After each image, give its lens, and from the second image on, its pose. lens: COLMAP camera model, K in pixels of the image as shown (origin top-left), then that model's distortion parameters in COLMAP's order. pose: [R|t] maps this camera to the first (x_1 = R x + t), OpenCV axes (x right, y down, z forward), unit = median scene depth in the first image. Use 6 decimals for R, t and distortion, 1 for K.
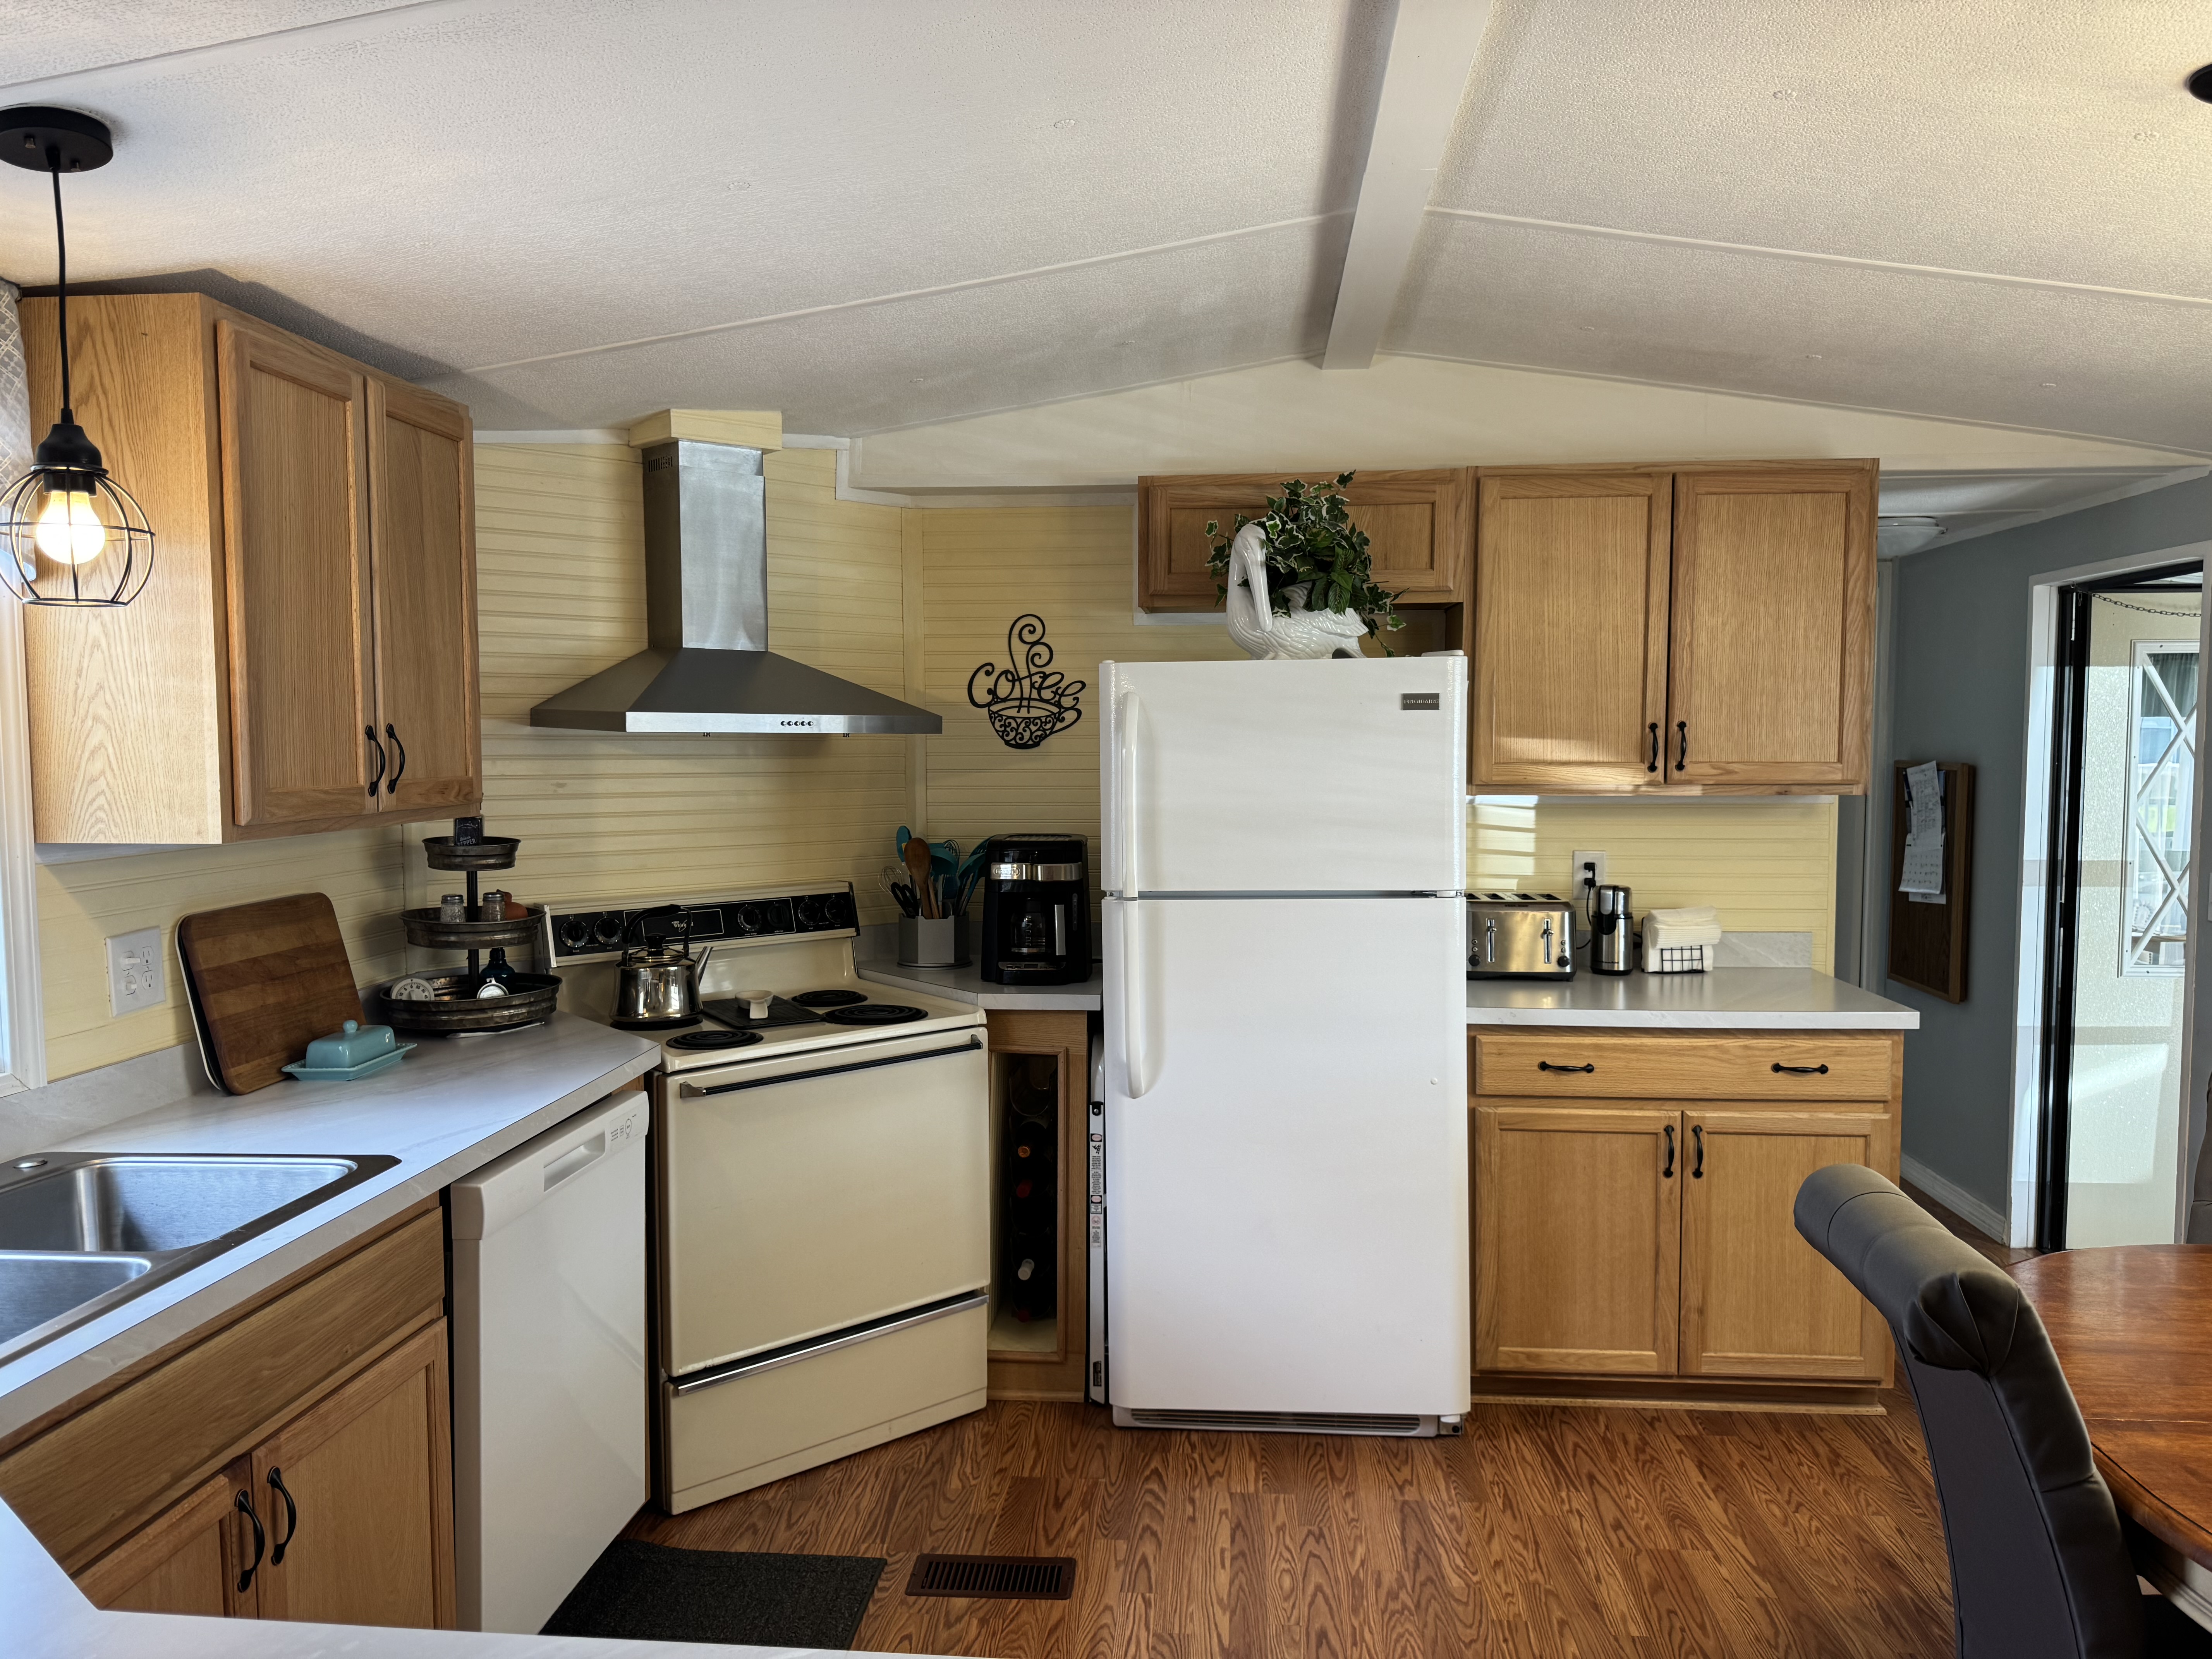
lens RADIAL K [[1557.9, 0, 1106.0], [0, 1557.9, 829.5], [0, 0, 1]] dist [0.101060, -0.159651]
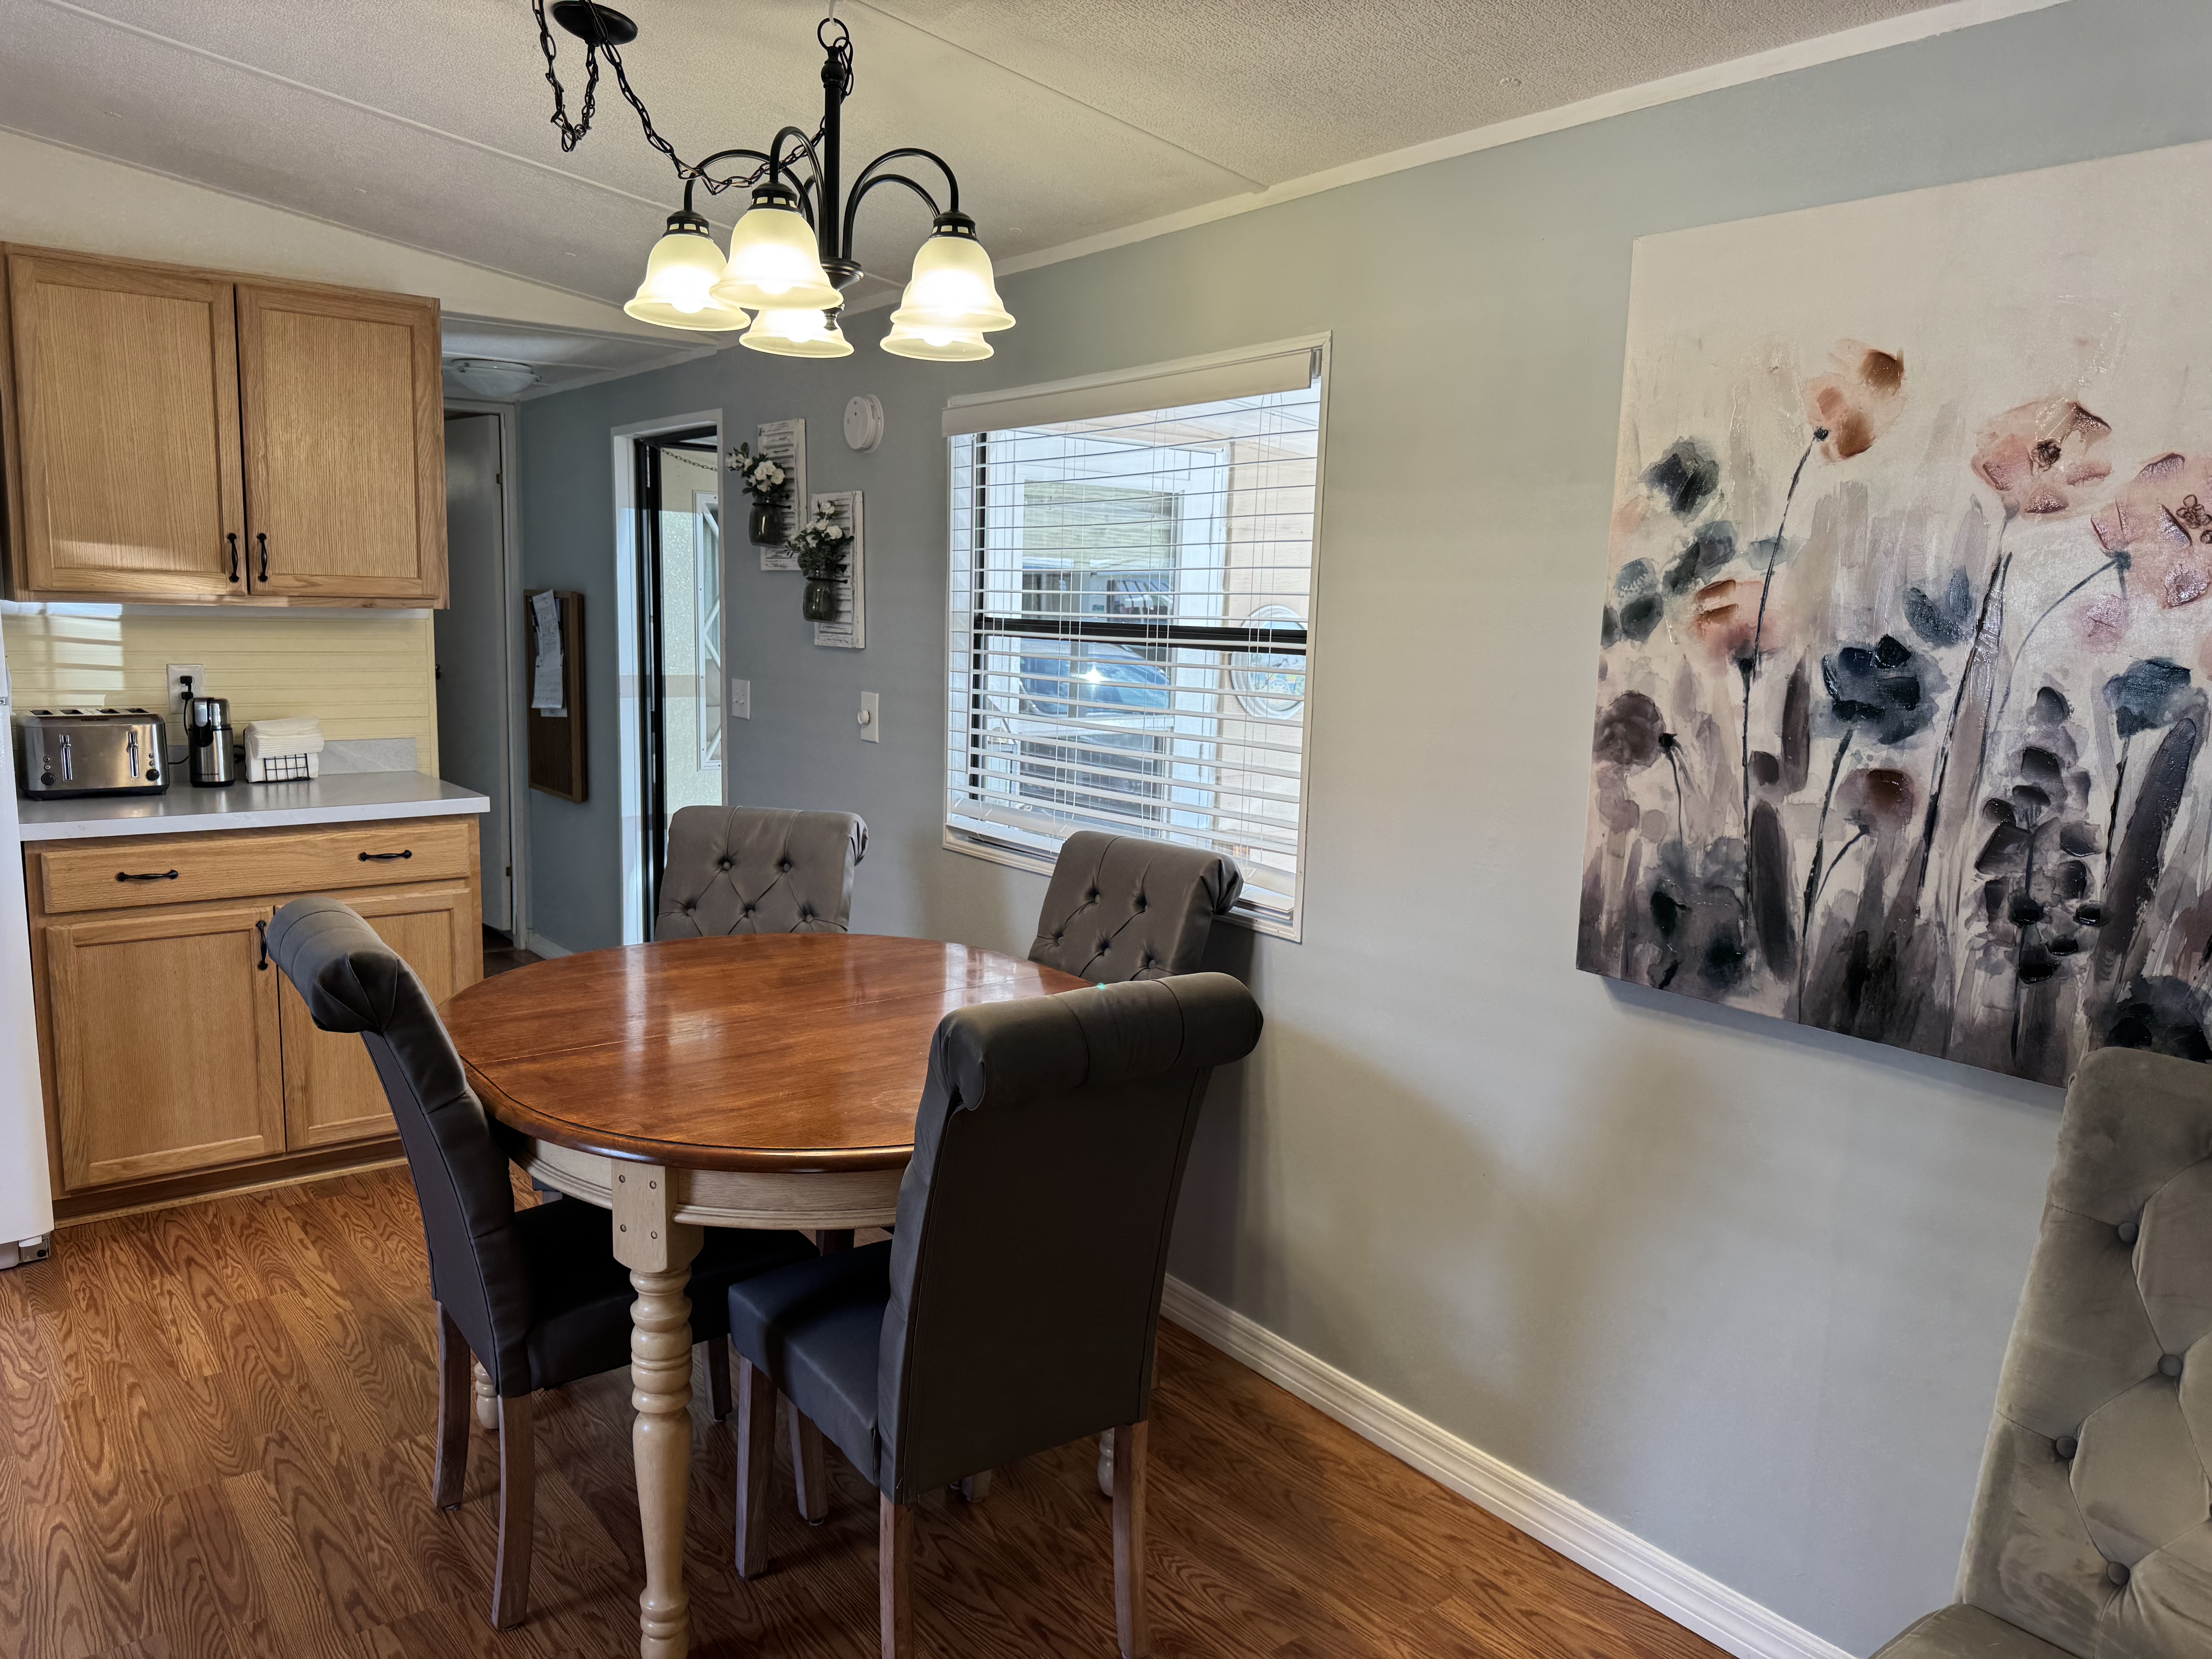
lens RADIAL K [[1600.5, 0, 1106.0], [0, 1600.5, 829.5], [0, 0, 1]] dist [0.037953, -0.033134]
pose [[0.746807, -0.072020, 0.661130, 0.069761], [0.012663, 0.995479, 0.094138, 0.032418], [-0.664920, -0.061931, 0.744342, -0.164736]]
